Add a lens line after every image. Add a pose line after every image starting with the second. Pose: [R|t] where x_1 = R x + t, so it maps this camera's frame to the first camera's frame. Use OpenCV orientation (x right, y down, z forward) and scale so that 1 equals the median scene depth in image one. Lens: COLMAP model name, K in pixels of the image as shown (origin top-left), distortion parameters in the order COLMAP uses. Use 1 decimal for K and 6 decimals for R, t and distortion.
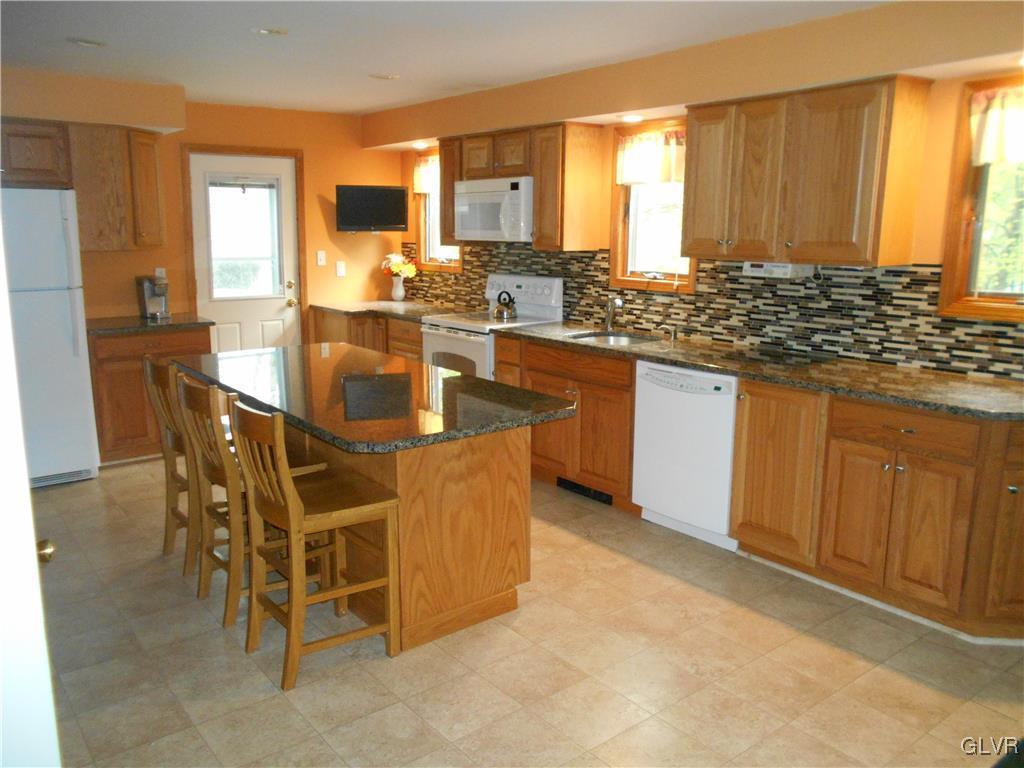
lens RADIAL K [[821.1, 0, 510.5], [0, 821.1, 379.2], [0, 0, 1]] dist [0.009886, 0.008569]
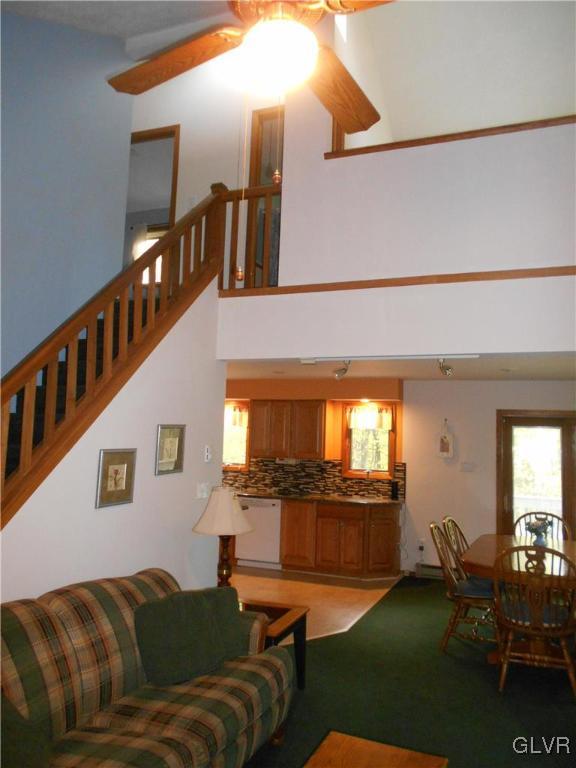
lens RADIAL K [[615.8, 0, 288.6], [0, 615.8, 385.8], [0, 0, 1]] dist [0.009886, 0.008569]
pose [[0.857324, 0.078249, 0.508796, -0.740589], [0.061049, 0.965950, -0.251424, 0.140956], [-0.511145, 0.246613, 0.823355, -0.753501]]
